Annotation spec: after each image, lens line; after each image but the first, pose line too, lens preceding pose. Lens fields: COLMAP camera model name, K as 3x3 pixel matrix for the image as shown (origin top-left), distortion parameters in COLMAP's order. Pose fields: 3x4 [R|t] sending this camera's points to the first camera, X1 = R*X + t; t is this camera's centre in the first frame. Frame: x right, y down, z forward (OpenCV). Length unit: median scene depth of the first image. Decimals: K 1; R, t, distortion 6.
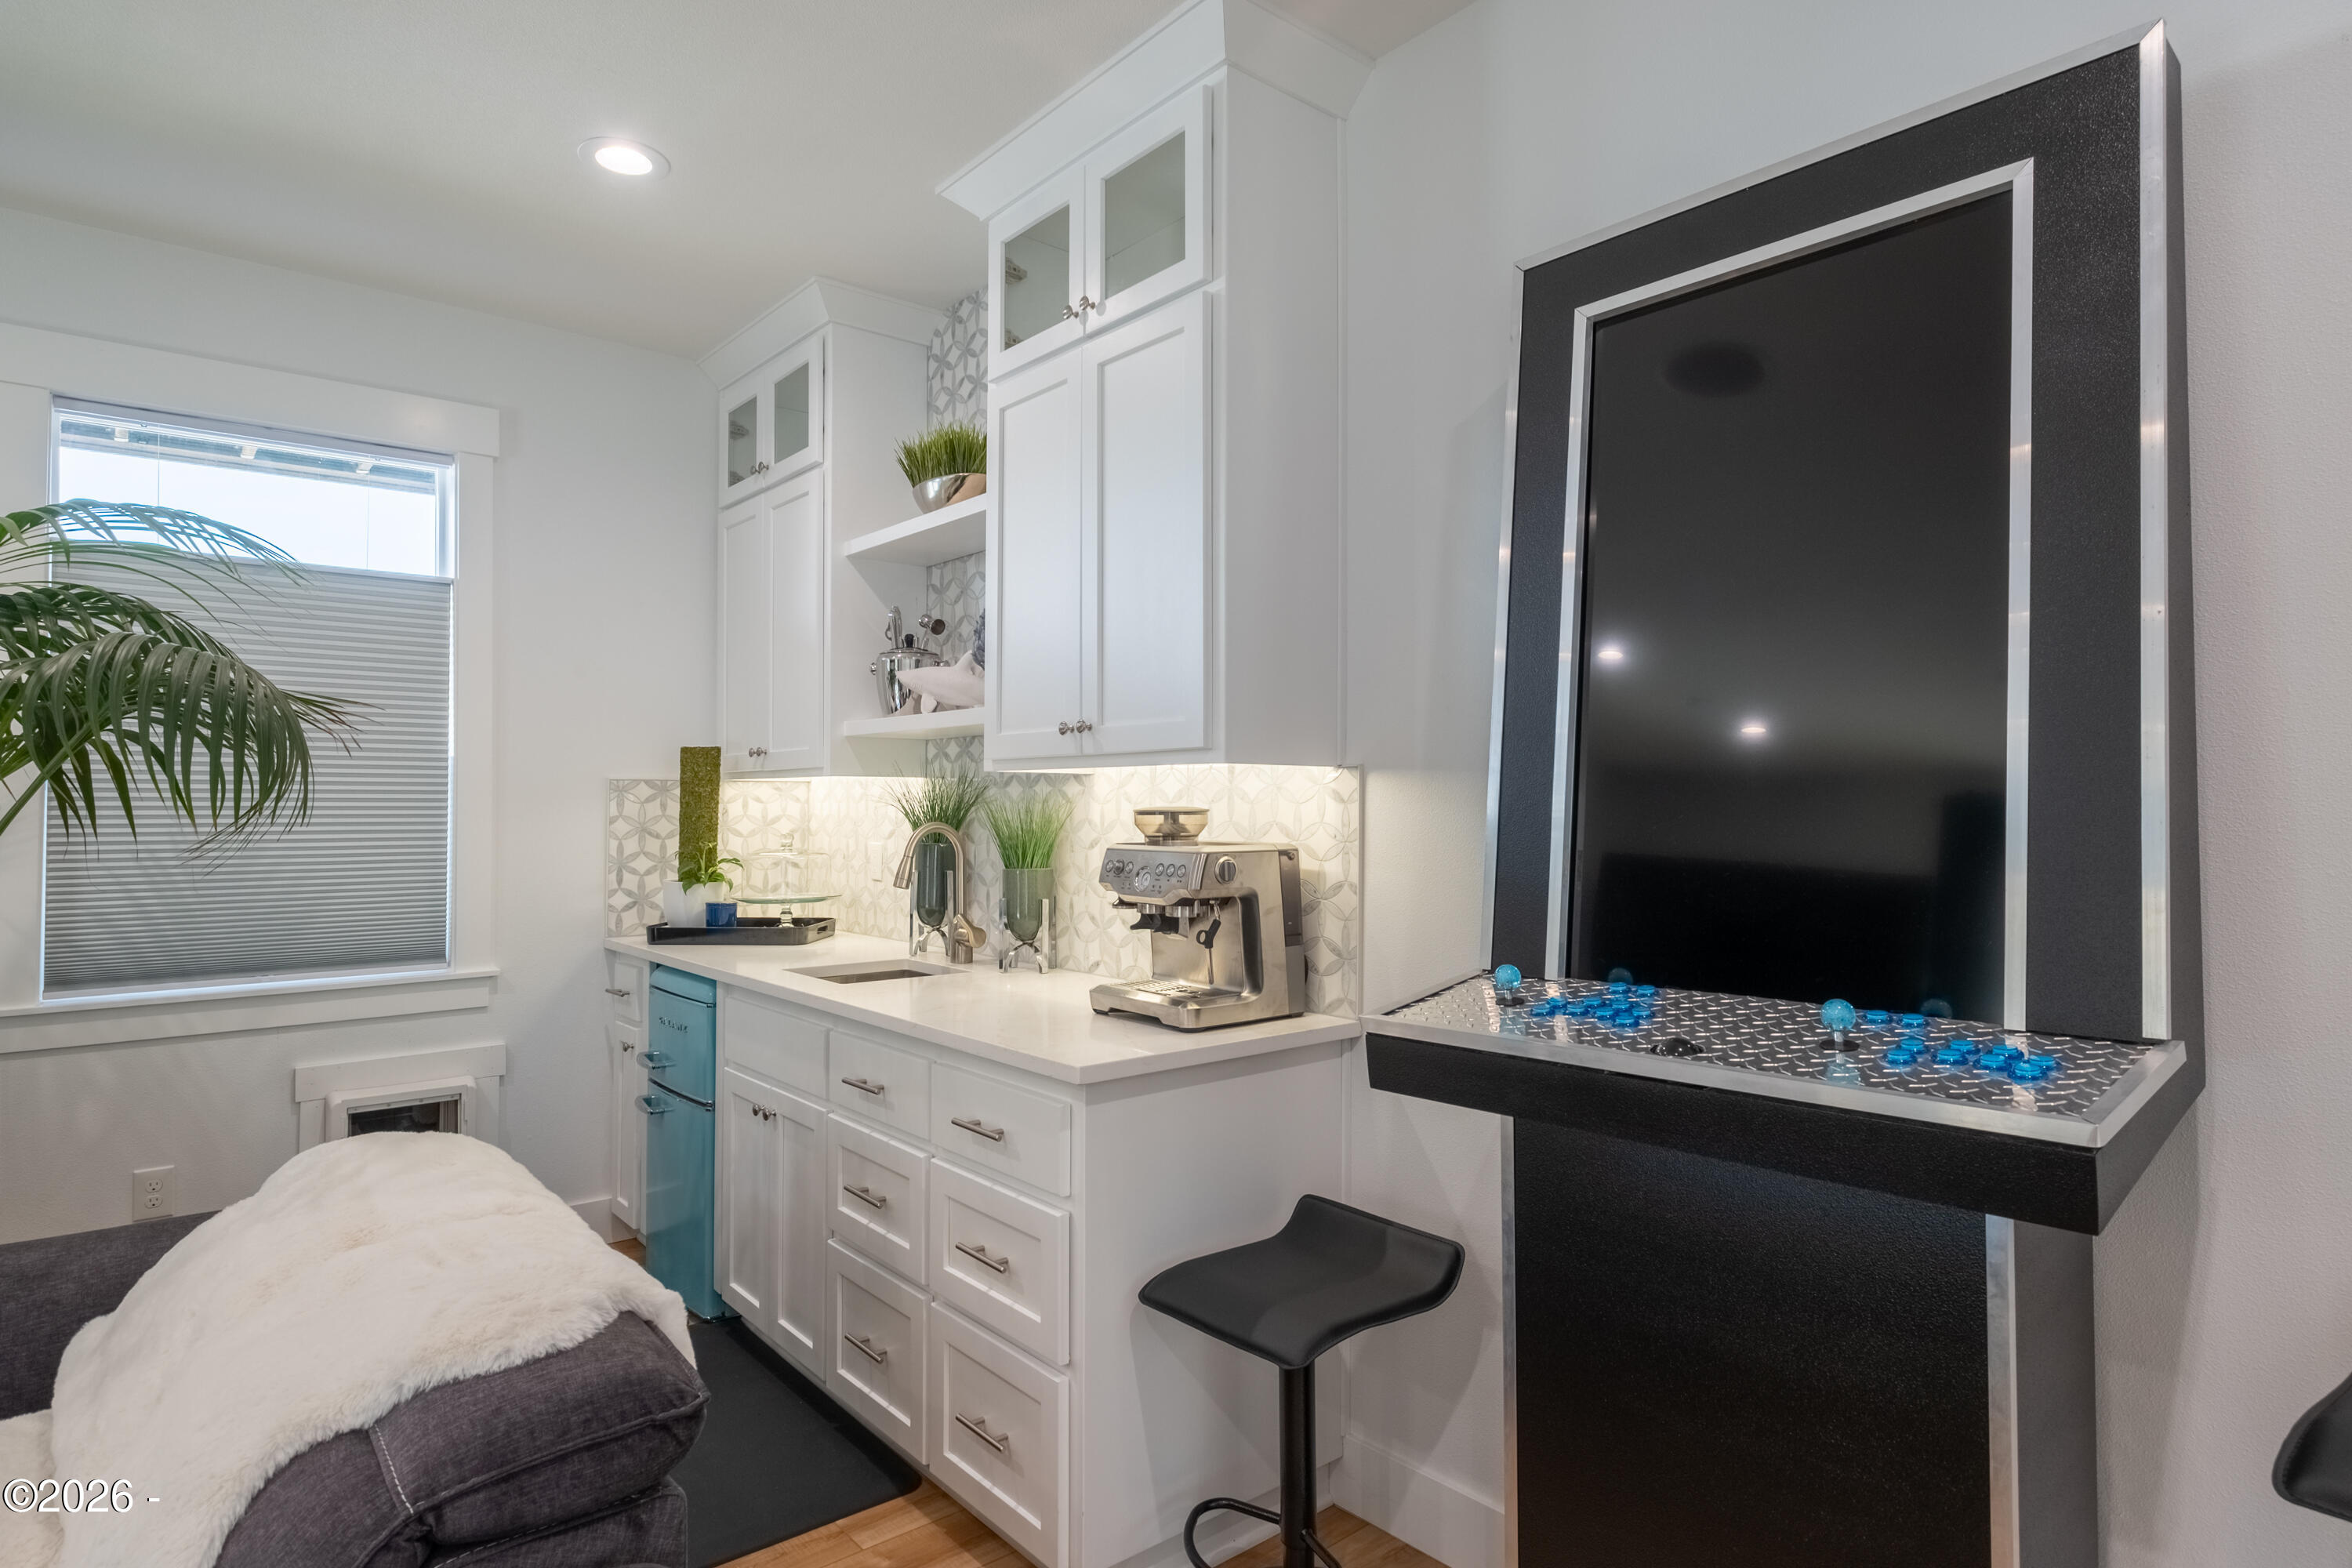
lens RADIAL K [[1268.4, 0, 1174.4], [0, 1268.4, 780.8], [0, 0, 1]] dist [-0.004597, -0.000849]
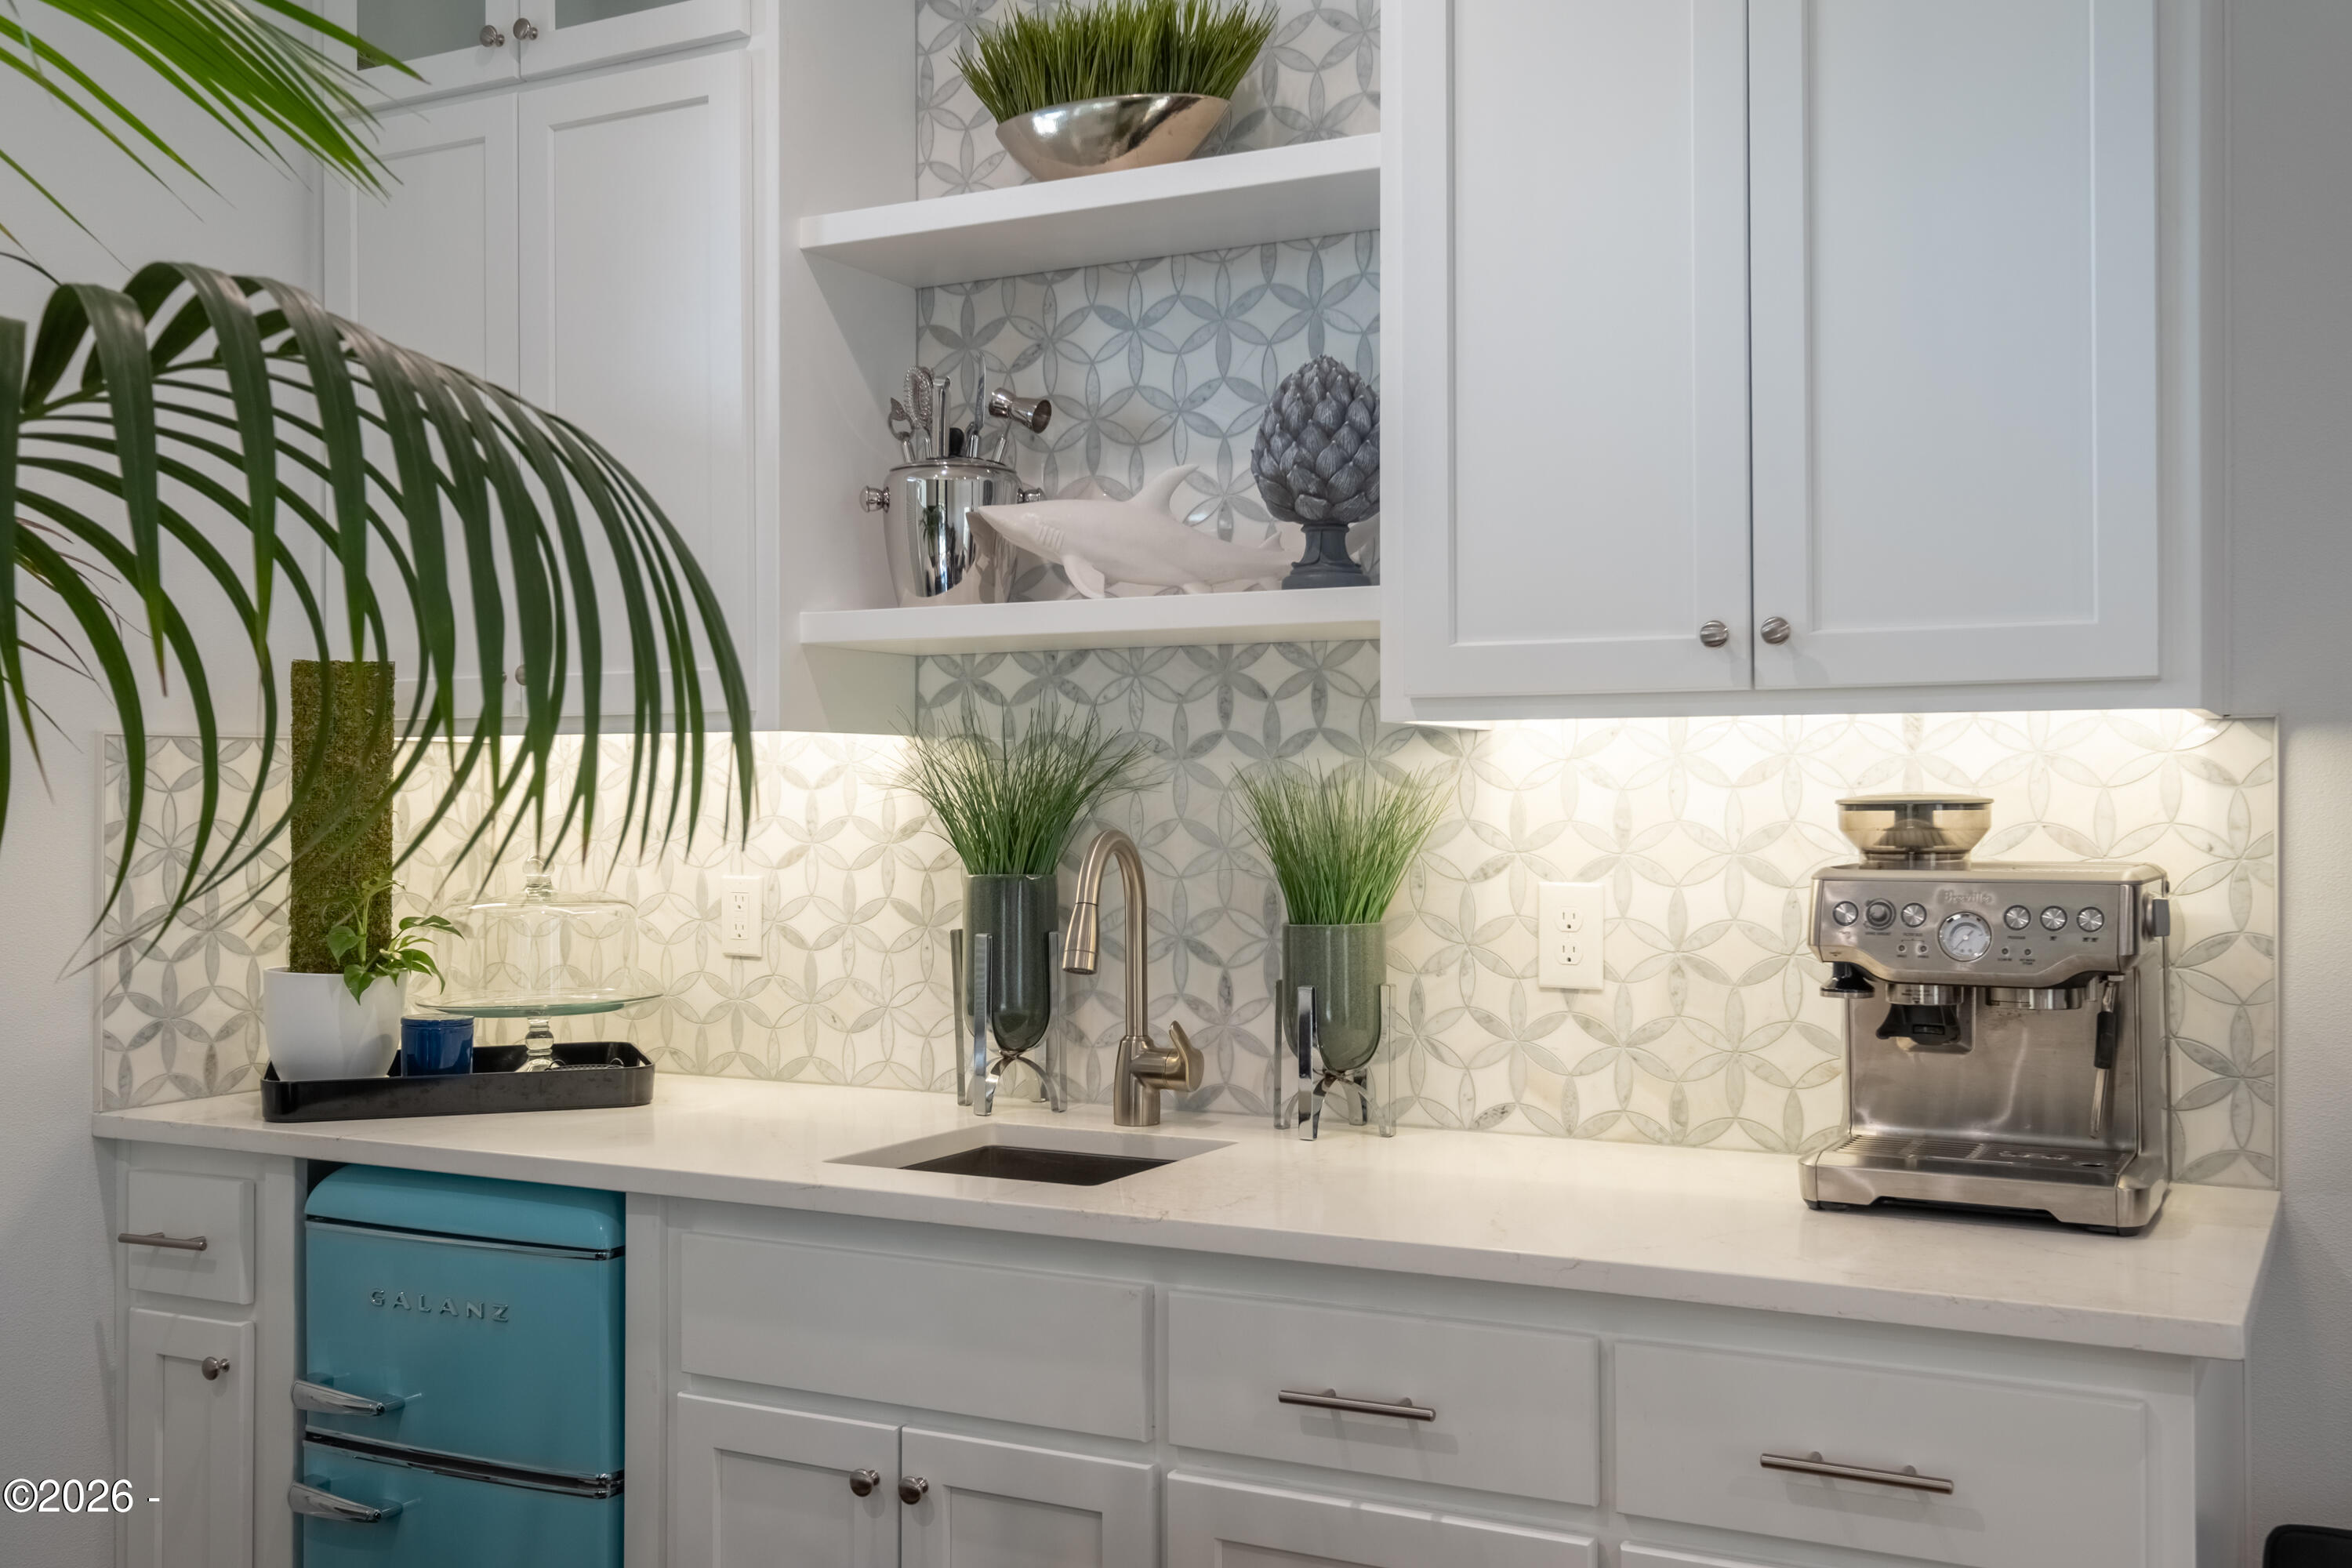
lens RADIAL K [[2266.2, 0, 1174.4], [0, 2266.2, 784.4], [0, 0, 1]] dist [0.001450, 0.000000]
pose [[0.929614, -0.000379, 0.368535, -0.457868], [-0.004439, 0.999915, 0.012226, 0.005108], [-0.368508, -0.013001, 0.929534, 0.198528]]
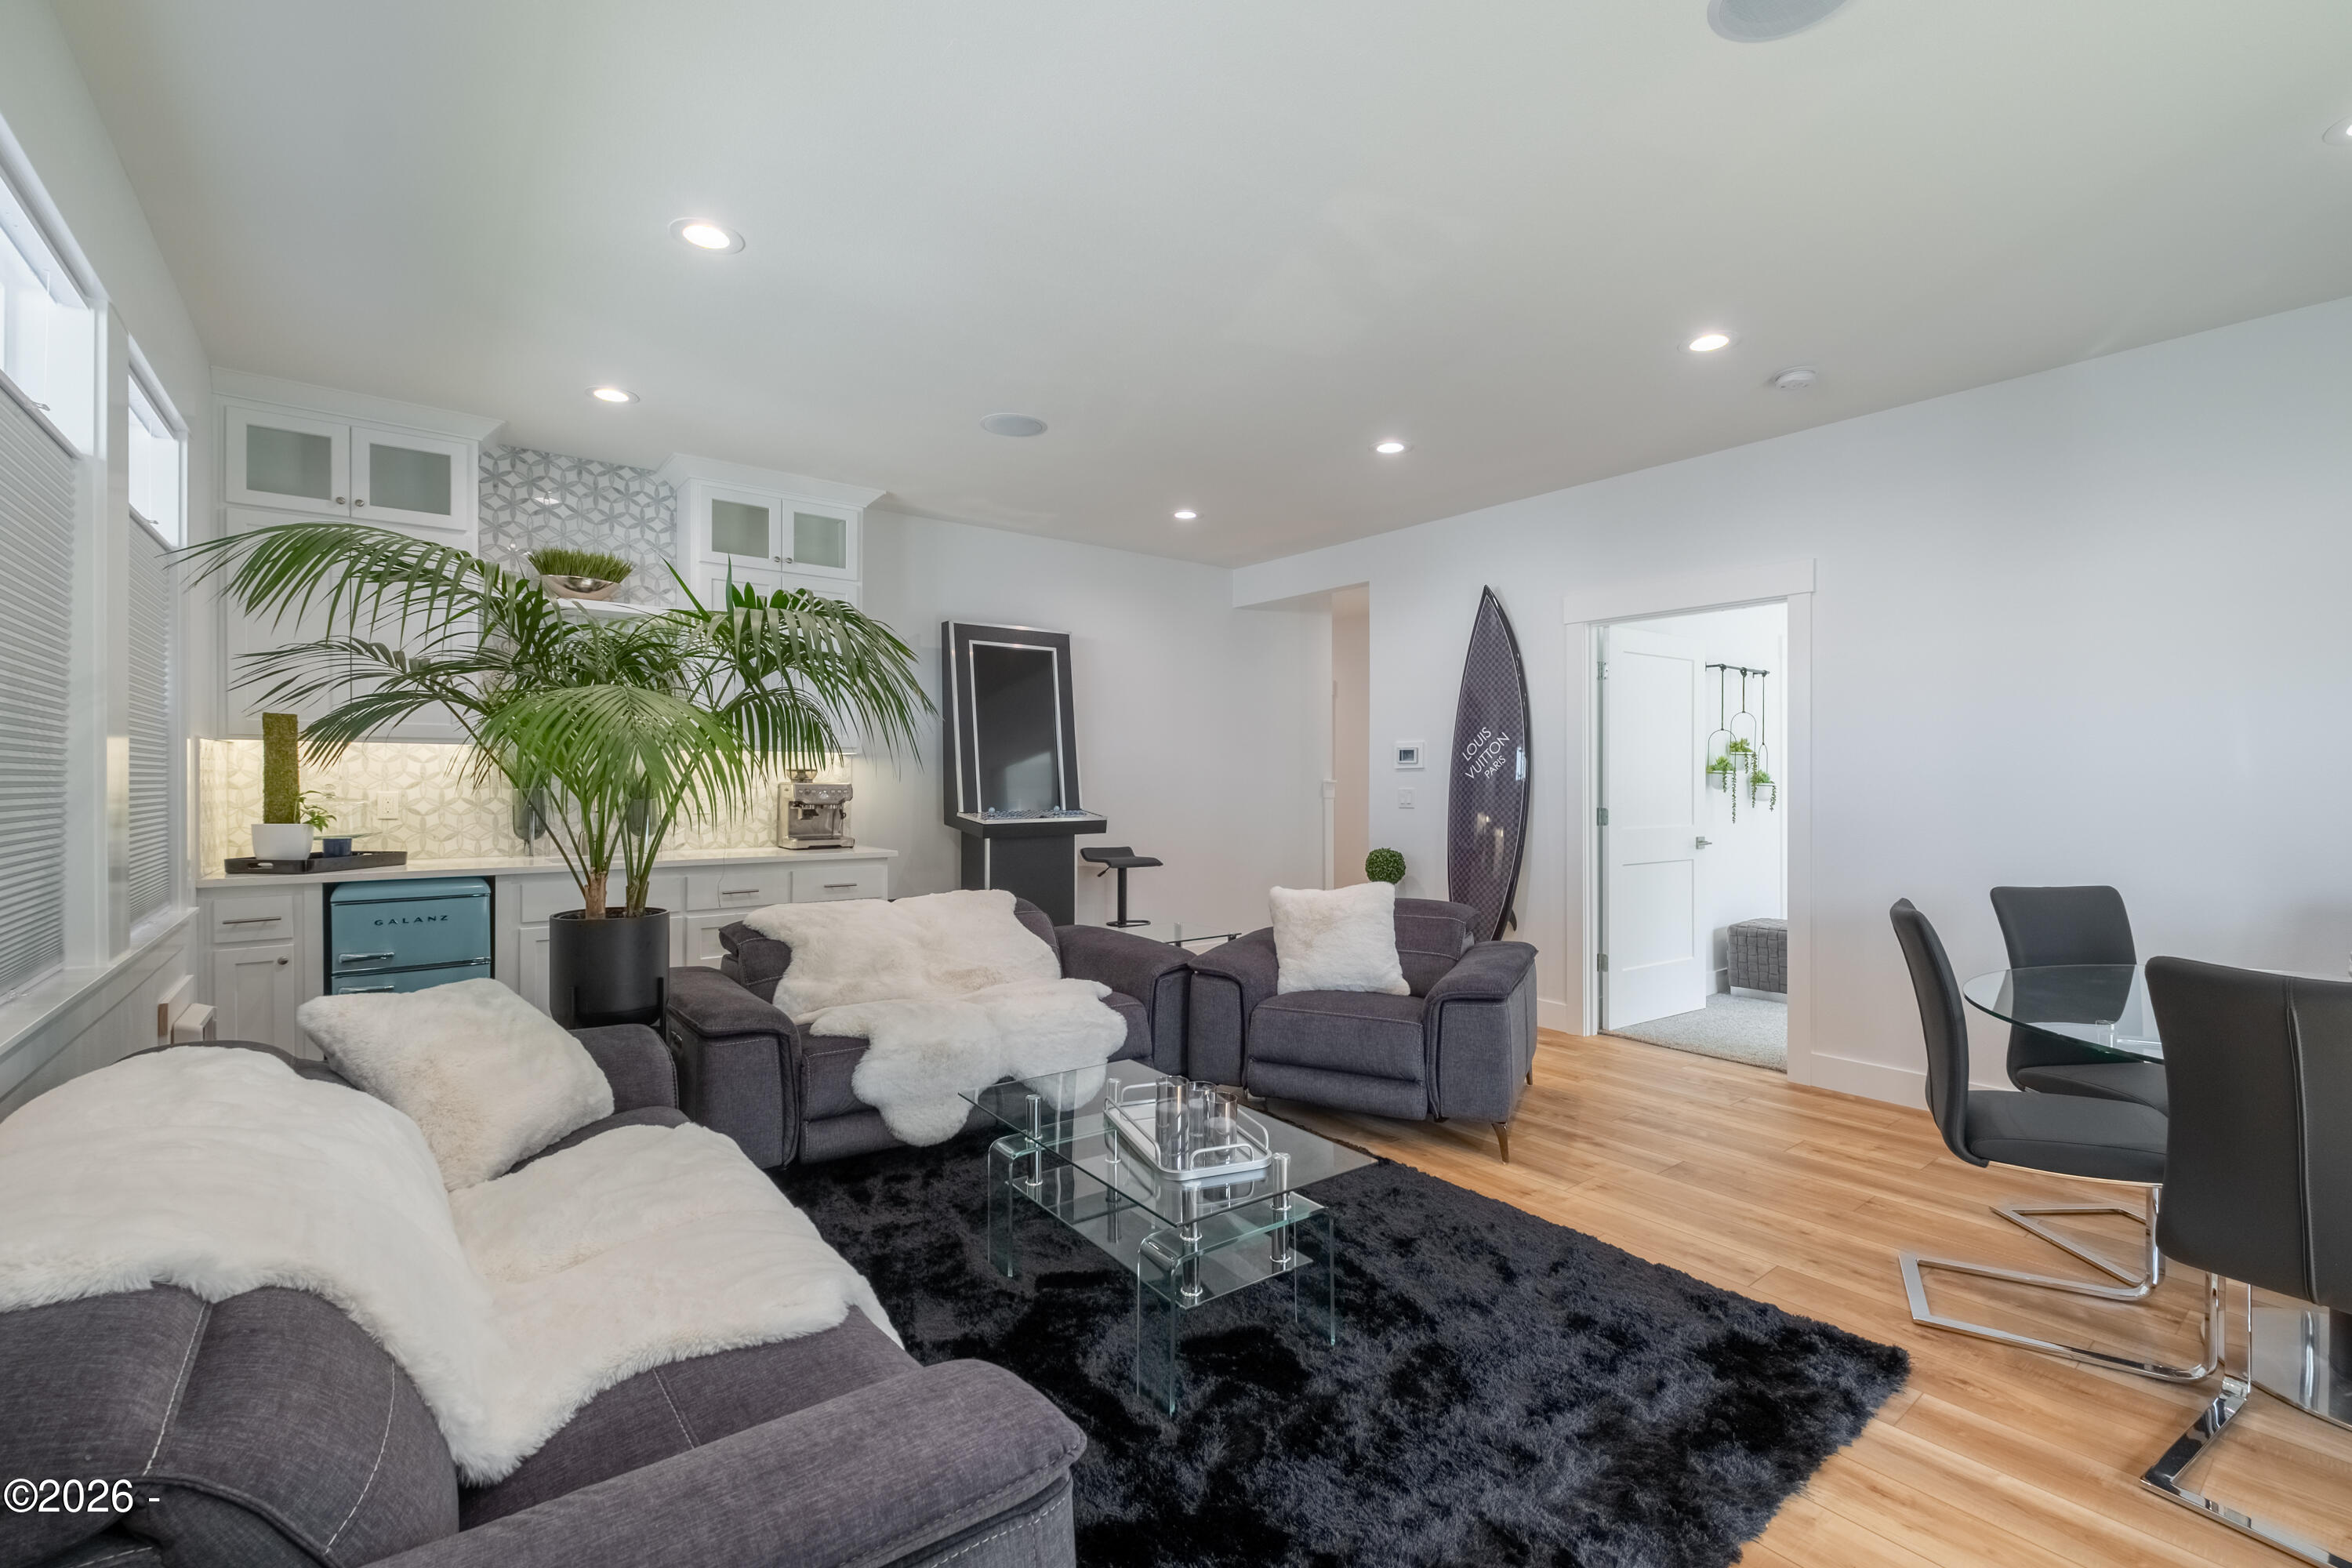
lens RADIAL K [[1021.1, 0, 1178.0], [0, 1021.1, 783.0], [0, 0, 1]] dist [-0.001981, -0.000118]
pose [[0.051197, -0.000452, 0.998688, -1.508031], [-0.022053, 0.999756, 0.001583, 0.022465], [-0.998445, -0.022105, 0.051174, 0.111710]]
